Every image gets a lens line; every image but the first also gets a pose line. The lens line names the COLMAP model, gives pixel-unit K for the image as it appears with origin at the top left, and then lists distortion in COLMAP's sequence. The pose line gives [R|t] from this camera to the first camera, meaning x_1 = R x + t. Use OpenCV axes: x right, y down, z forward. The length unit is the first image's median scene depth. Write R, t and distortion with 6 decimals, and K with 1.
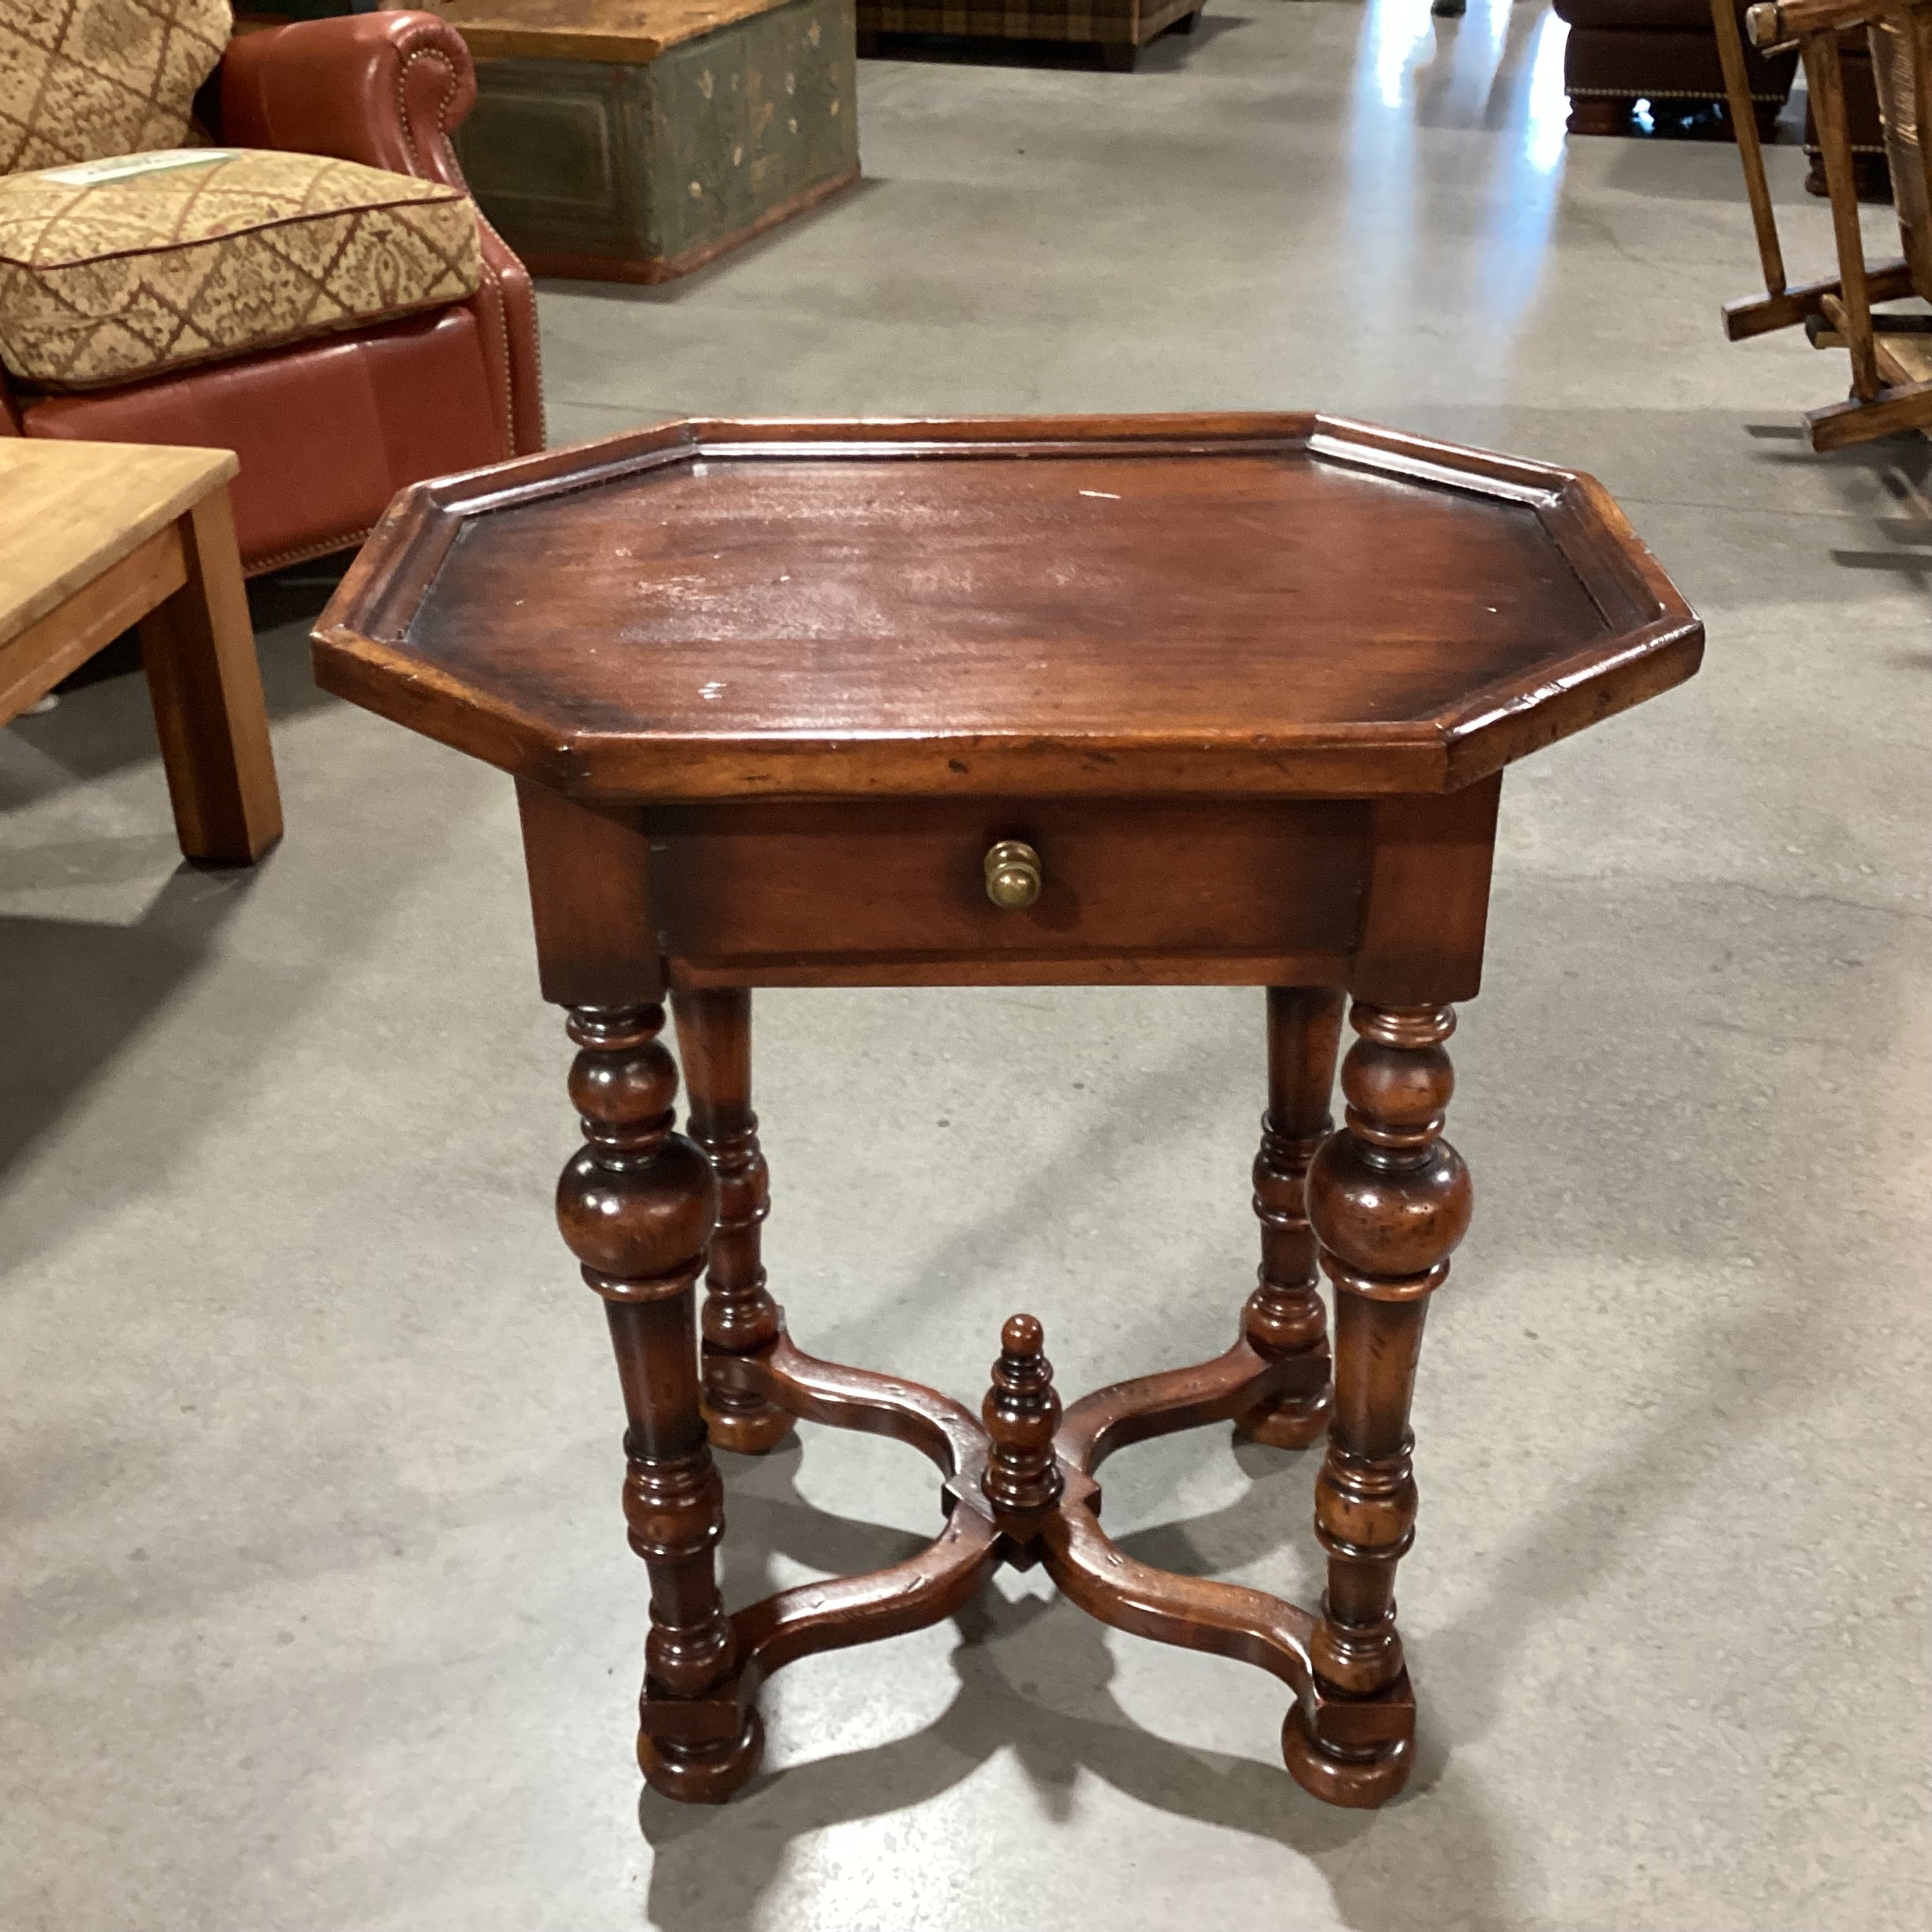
lens RADIAL K [[2325.0, 0, 967.3], [0, 2325.0, 953.5], [0, 0, 1]] dist [0.123756, -0.286283]
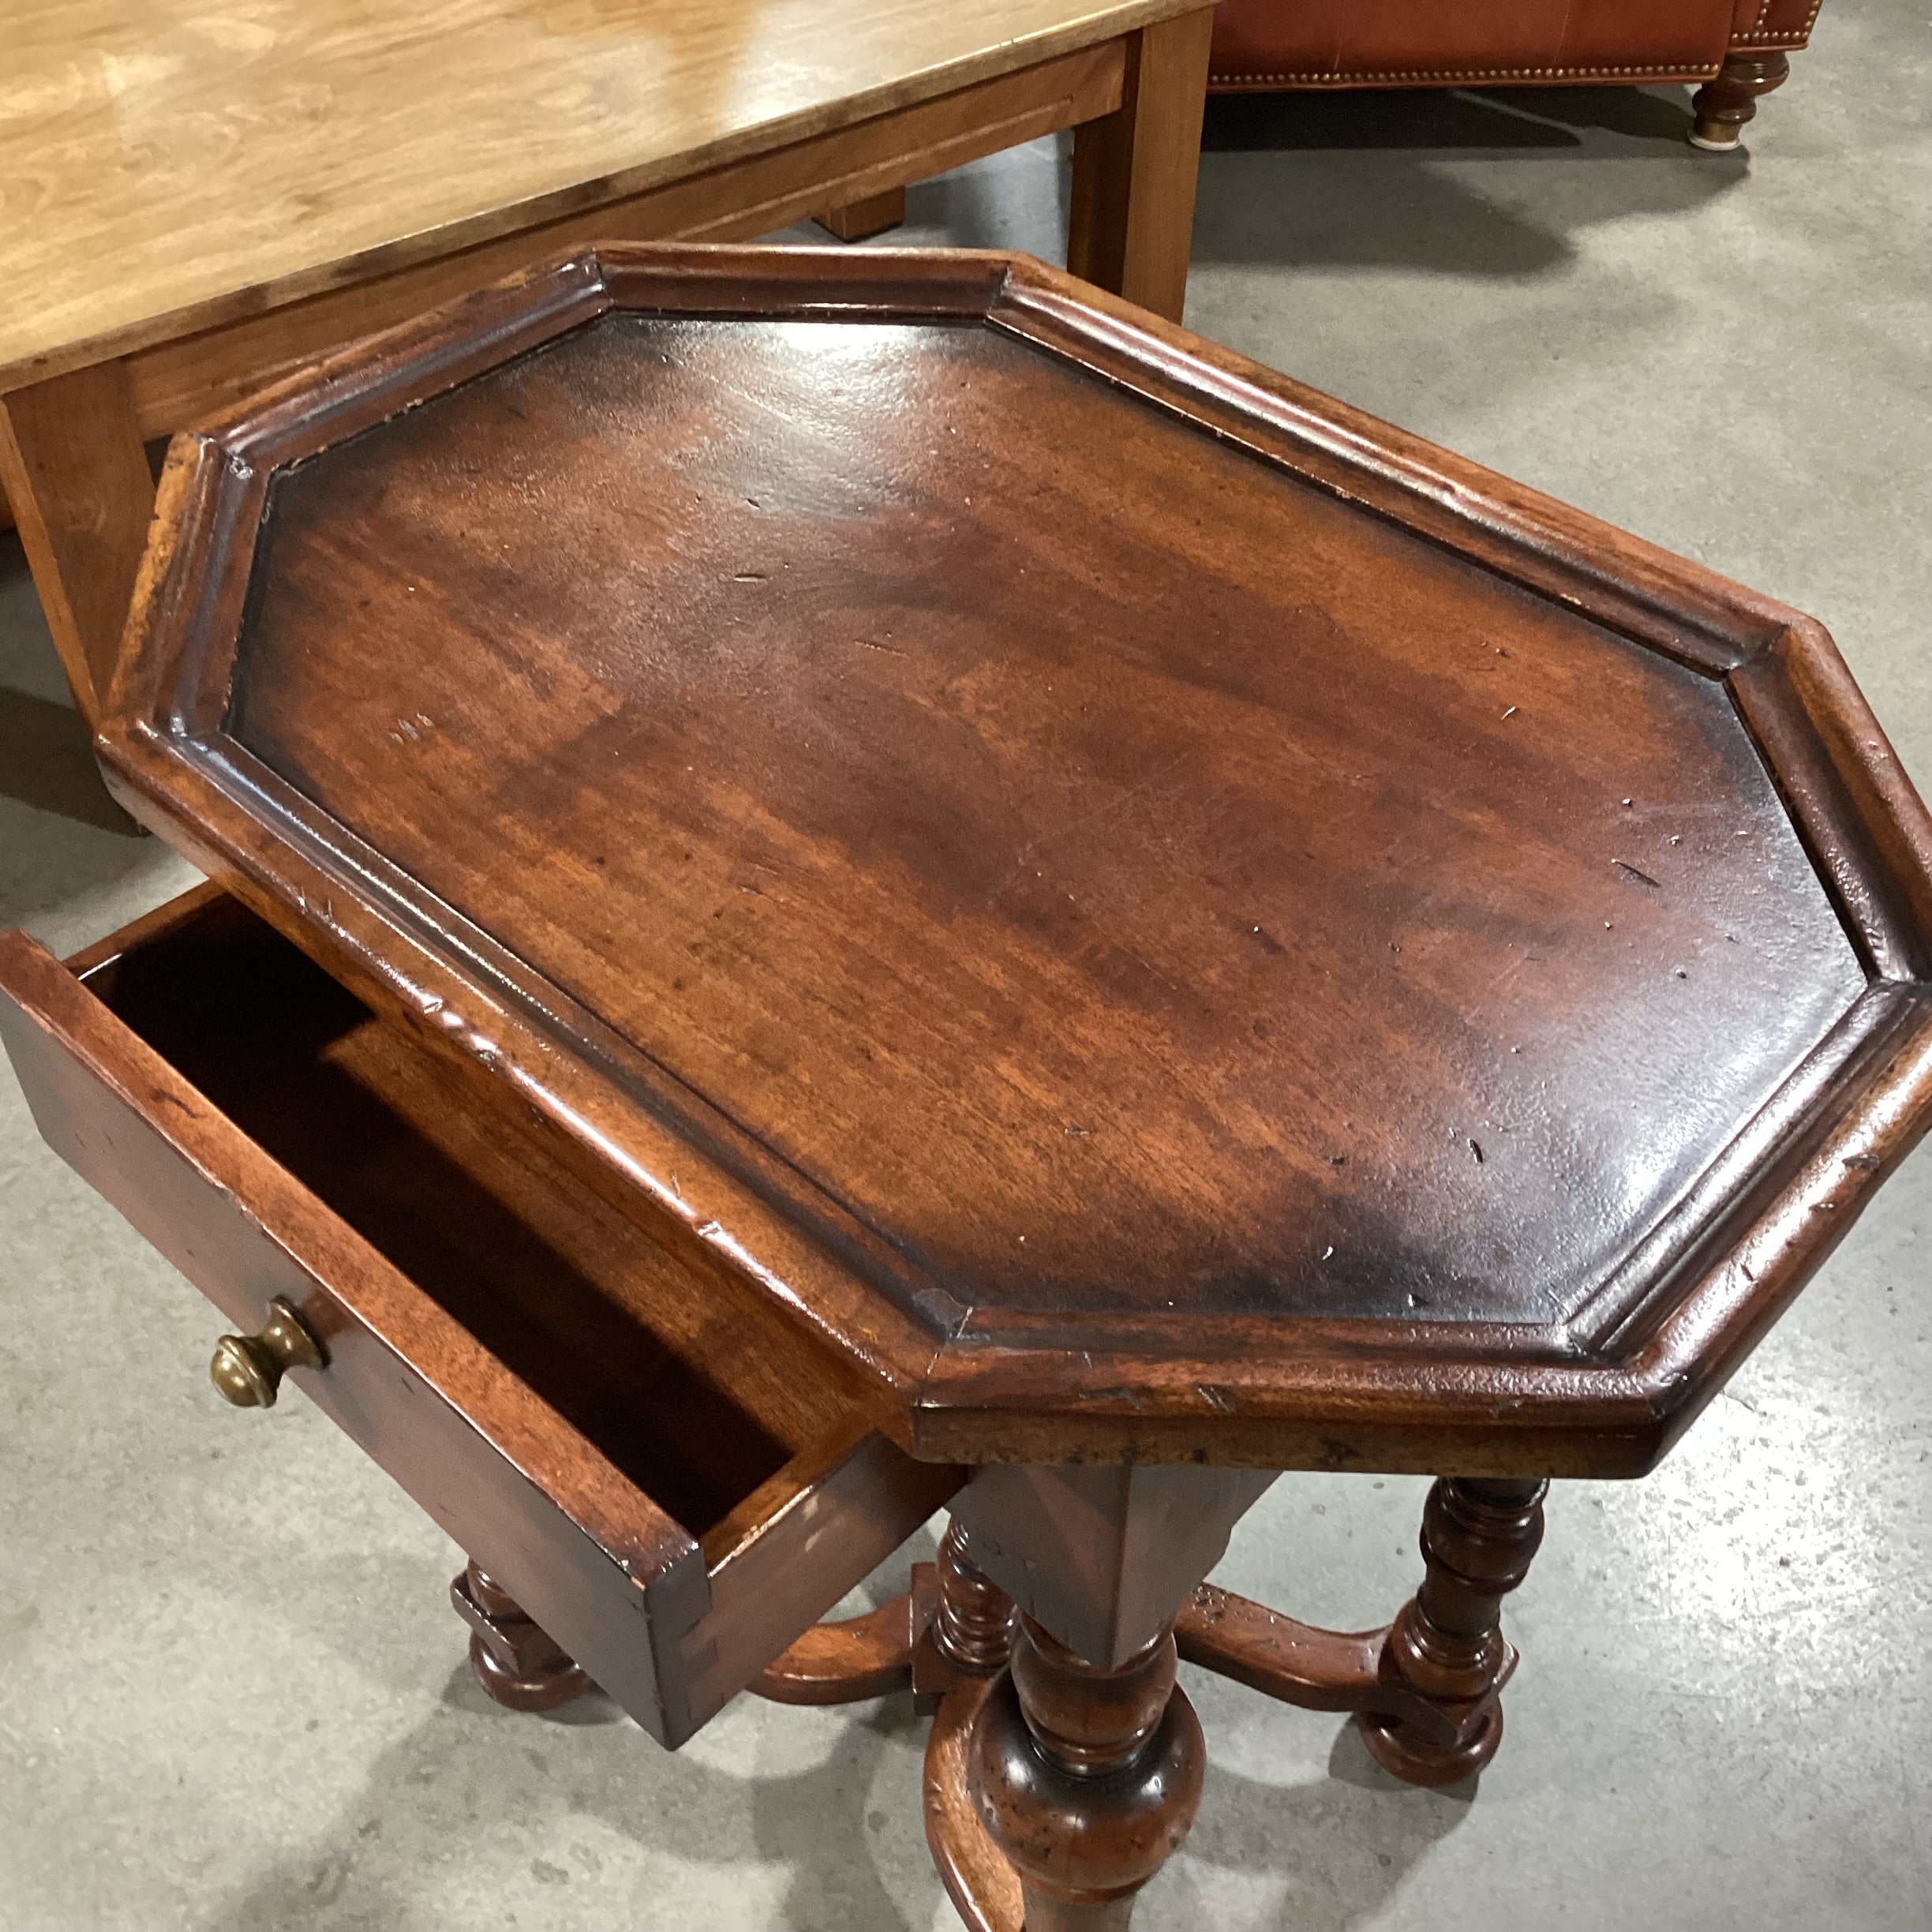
lens RADIAL K [[2336.9, 0, 964.8], [0, 2336.9, 945.9], [0, 0, 1]] dist [0.122851, -0.278922]
pose [[0.732503, 0.493772, -0.468646, 0.281975], [-0.358071, 0.864945, 0.351645, -0.262780], [0.578986, -0.089773, 0.810380, 0.335225]]
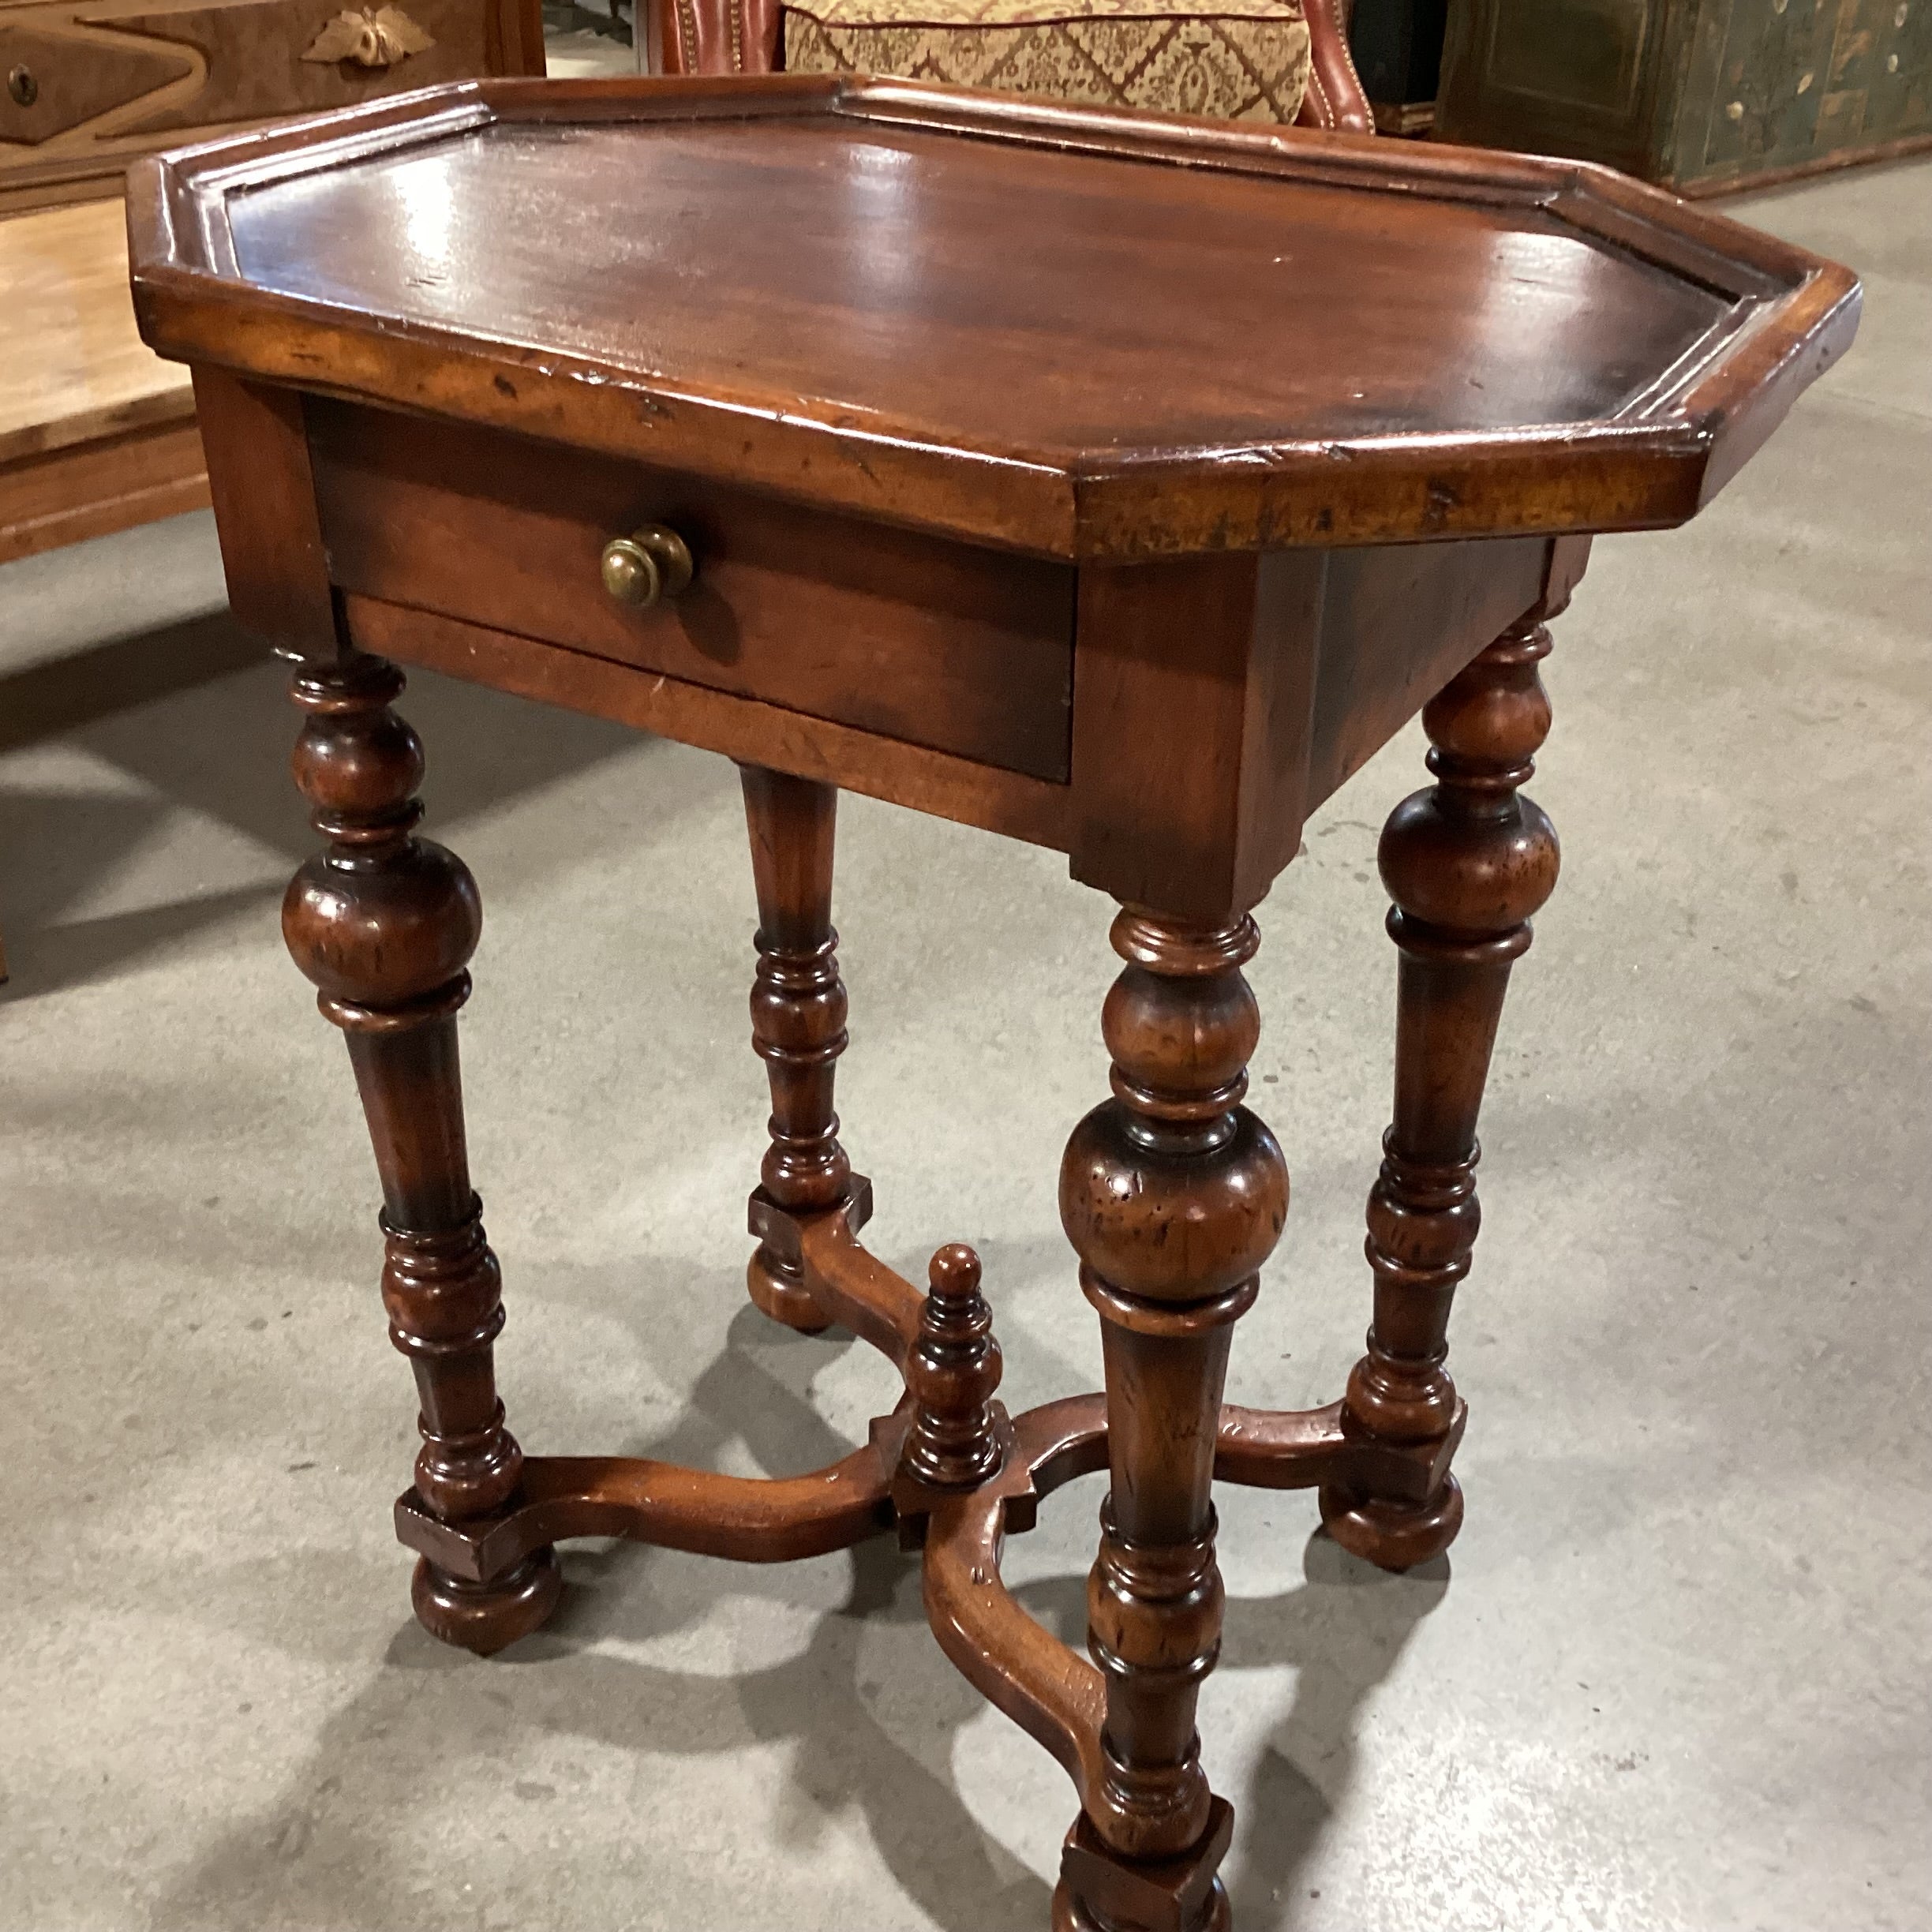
lens RADIAL K [[2325.0, 0, 967.3], [0, 2325.0, 953.5], [0, 0, 1]] dist [0.123756, -0.286283]
pose [[0.859158, 0.275837, -0.431002, 0.321631], [-0.273122, 0.959458, 0.069604, 0.001041], [0.432727, 0.057915, 0.899663, 0.252665]]
